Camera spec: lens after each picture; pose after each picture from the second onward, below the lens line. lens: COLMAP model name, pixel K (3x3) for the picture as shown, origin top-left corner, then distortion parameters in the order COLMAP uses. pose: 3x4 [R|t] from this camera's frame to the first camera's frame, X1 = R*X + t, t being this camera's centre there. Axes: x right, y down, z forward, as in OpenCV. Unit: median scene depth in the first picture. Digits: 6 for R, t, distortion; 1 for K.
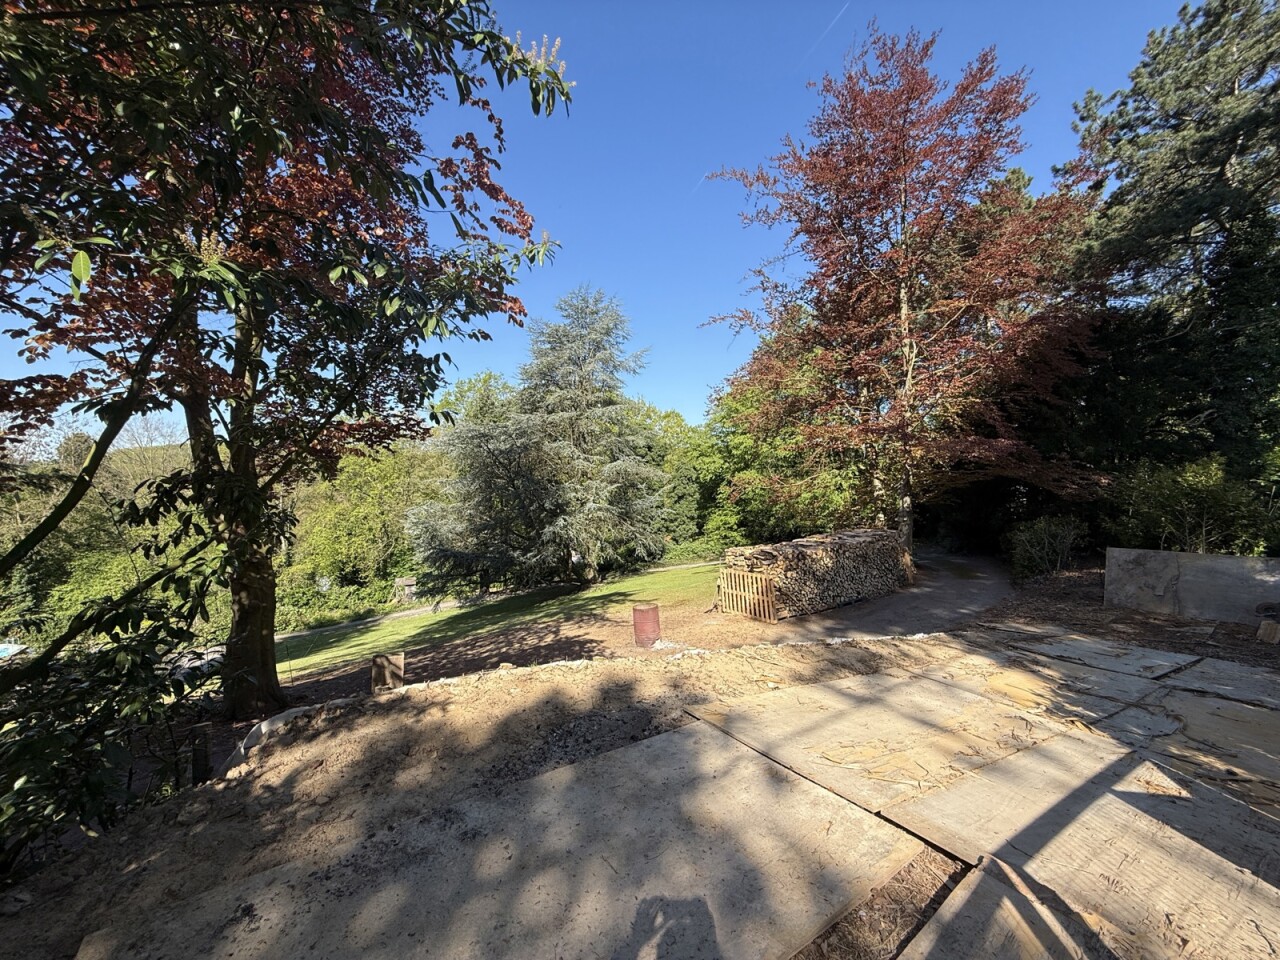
lens RADIAL K [[509.8, 0, 642.9], [0, 509.8, 483.0], [0, 0, 1]] dist [-0.000393, -0.000107]
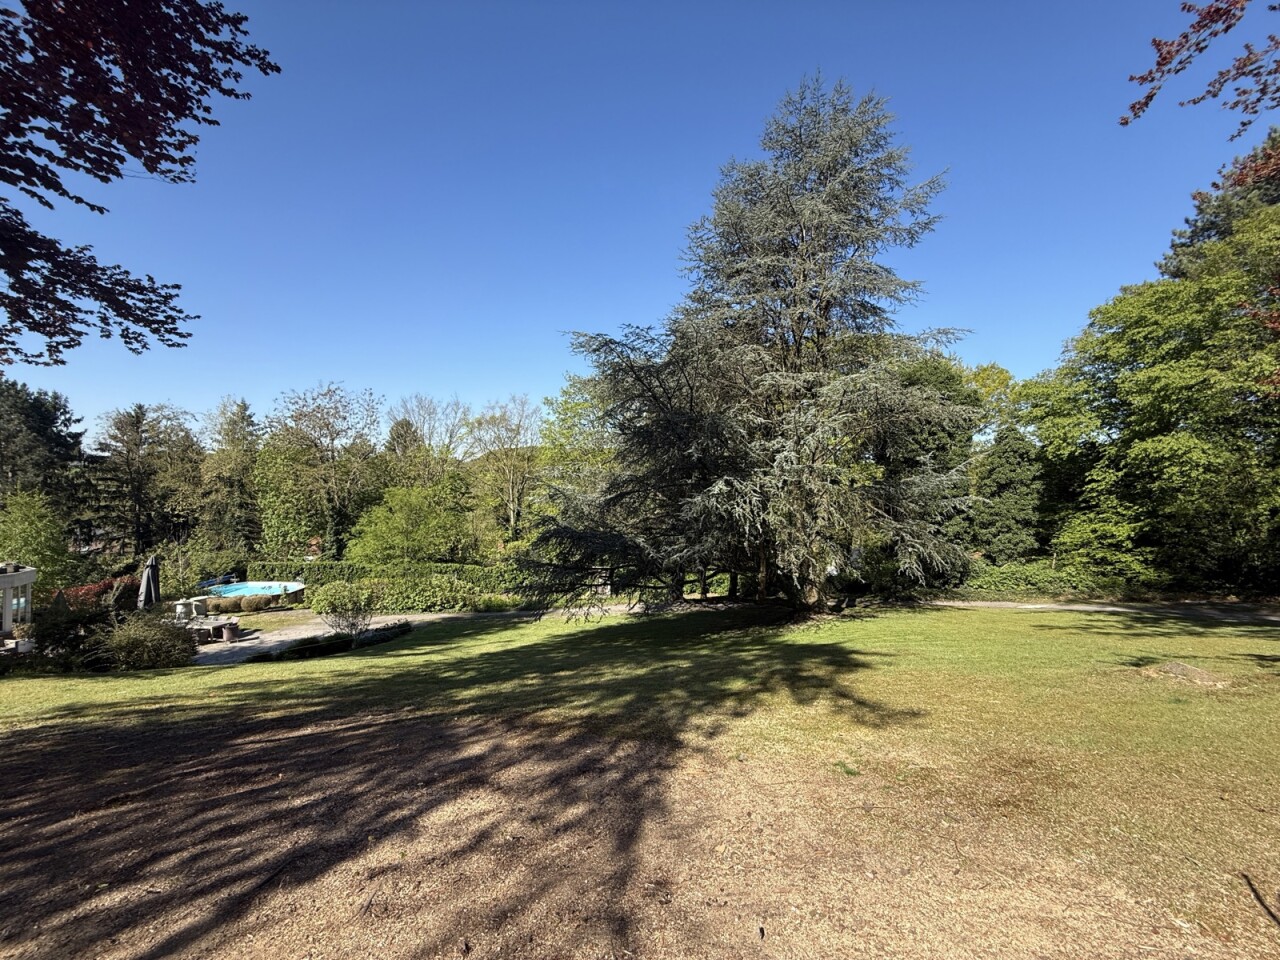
lens RADIAL K [[509.8, 0, 632.4], [0, 509.8, 478.9], [0, 0, 1]] dist [-0.000393, -0.000107]
pose [[0.851633, 0.025850, -0.523500, 0.017014], [-0.034881, 0.999364, -0.007396, 0.040258], [0.522976, 0.024559, 0.851994, 0.276736]]
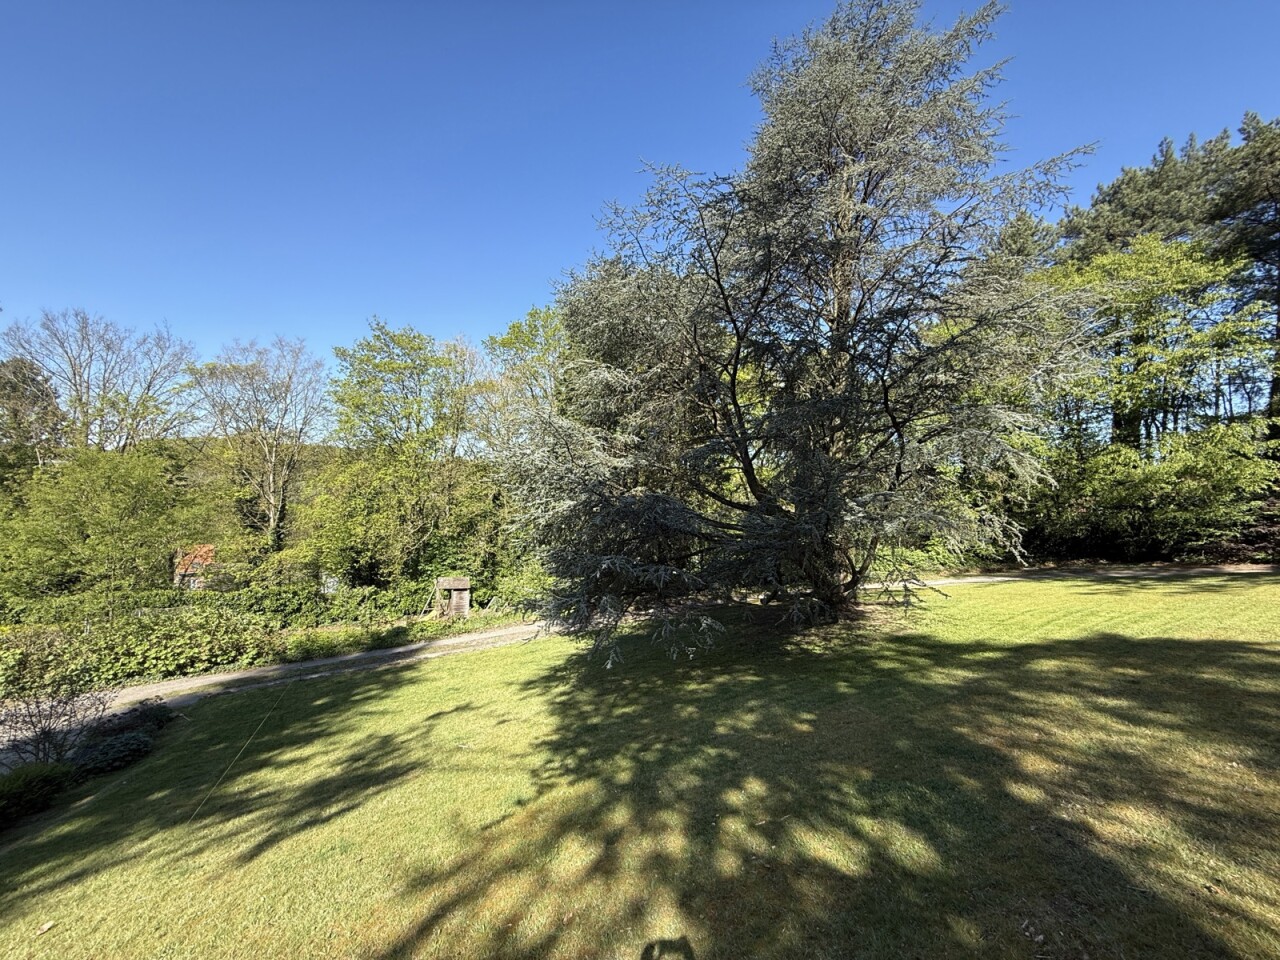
lens RADIAL K [[509.8, 0, 635.9], [0, 509.8, 477.7], [0, 0, 1]] dist [-0.000393, -0.000107]
pose [[0.997978, 0.048316, -0.041292, -0.203630], [-0.050326, 0.997524, -0.049124, 0.076617], [0.038816, 0.051102, 0.997939, 0.348295]]
